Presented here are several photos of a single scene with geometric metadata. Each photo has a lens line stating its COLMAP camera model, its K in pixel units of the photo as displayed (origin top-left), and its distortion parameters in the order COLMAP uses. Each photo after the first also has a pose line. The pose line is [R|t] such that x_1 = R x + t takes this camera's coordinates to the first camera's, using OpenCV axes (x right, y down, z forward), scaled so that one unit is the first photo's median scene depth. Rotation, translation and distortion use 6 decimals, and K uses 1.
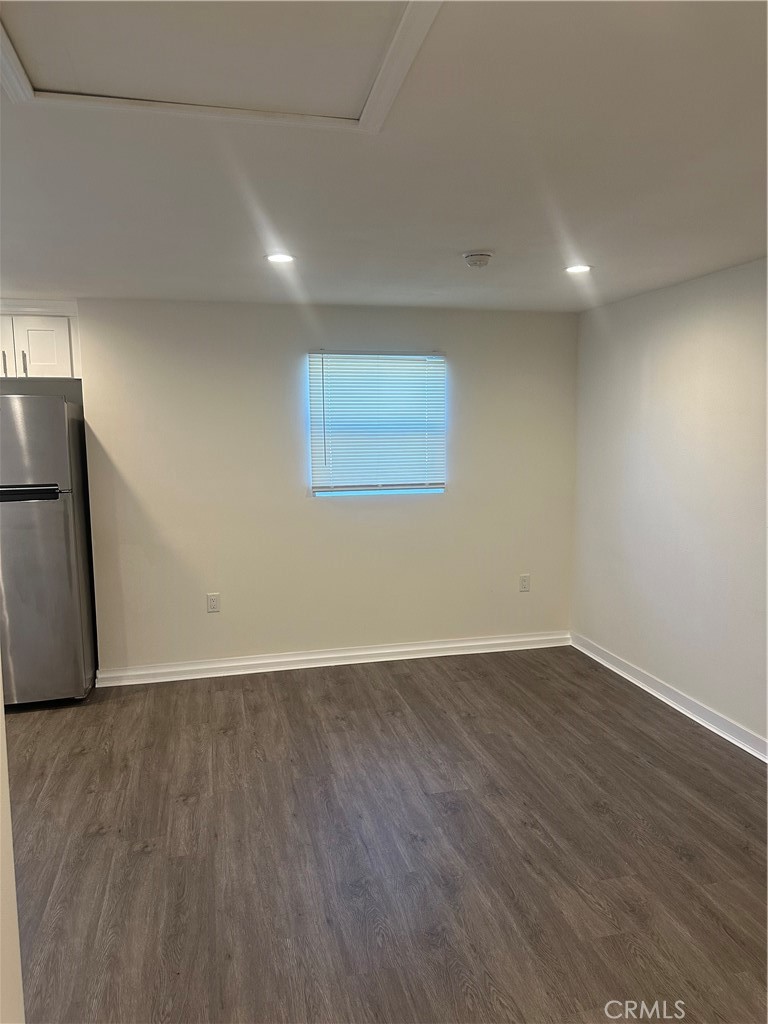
lens RADIAL K [[714.8, 0, 384.0], [0, 714.8, 512.0], [0, 0, 1]] dist [0.068849, -0.115256]
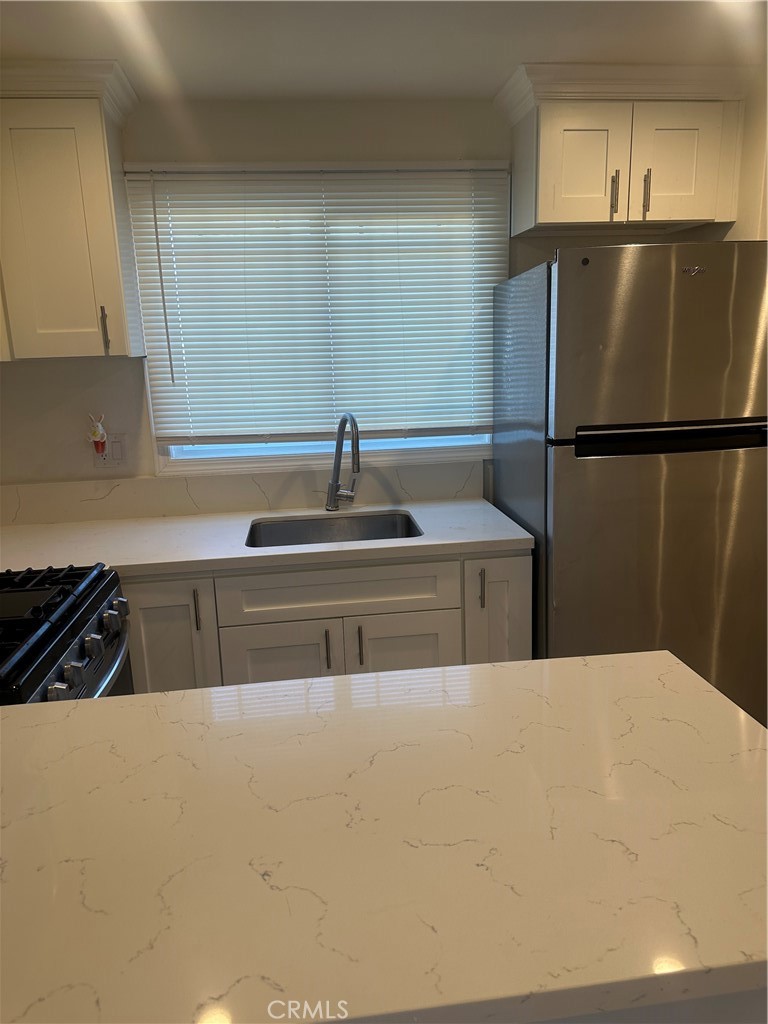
lens RADIAL K [[752.3, 0, 384.1], [0, 752.3, 528.6], [0, 0, 1]] dist [0.002499, -0.002629]
pose [[0.991321, 0.010343, -0.131053, -0.708343], [0.006554, 0.991772, 0.127850, -0.031457], [0.131297, -0.127599, 0.983097, 0.432474]]
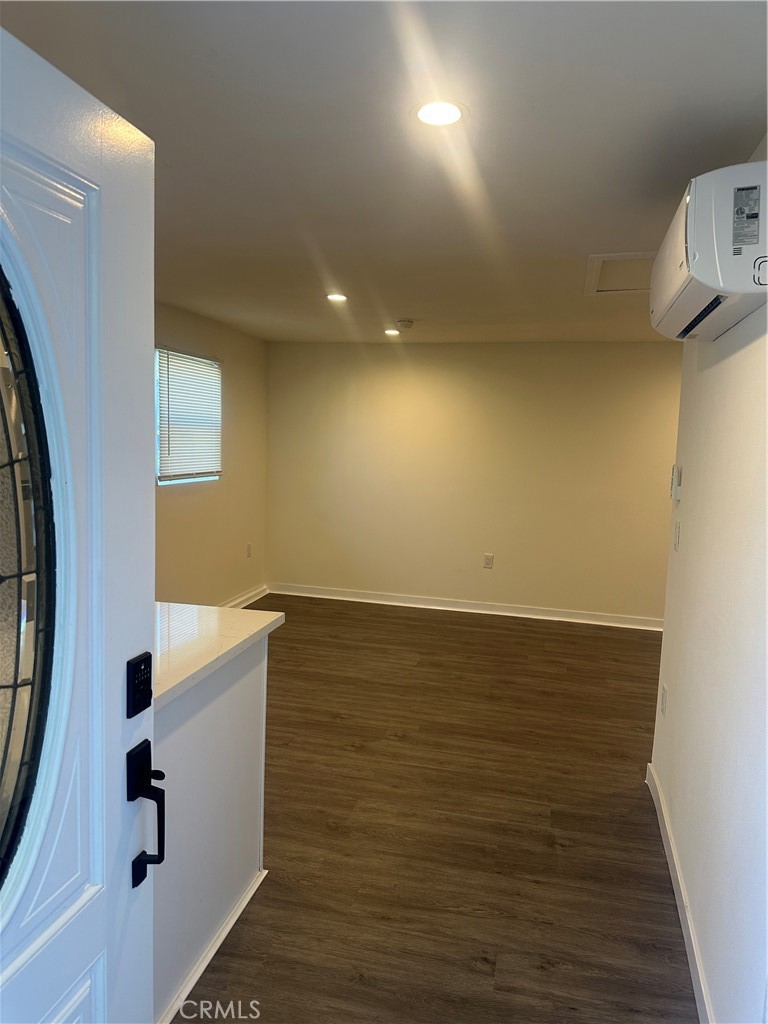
lens RADIAL K [[714.8, 0, 384.0], [0, 714.8, 512.0], [0, 0, 1]] dist [0.068849, -0.115256]
pose [[0.470789, -0.075290, 0.879027, -1.088428], [0.070546, 0.996374, 0.047558, -0.012922], [-0.879421, 0.039622, 0.474394, 0.268253]]
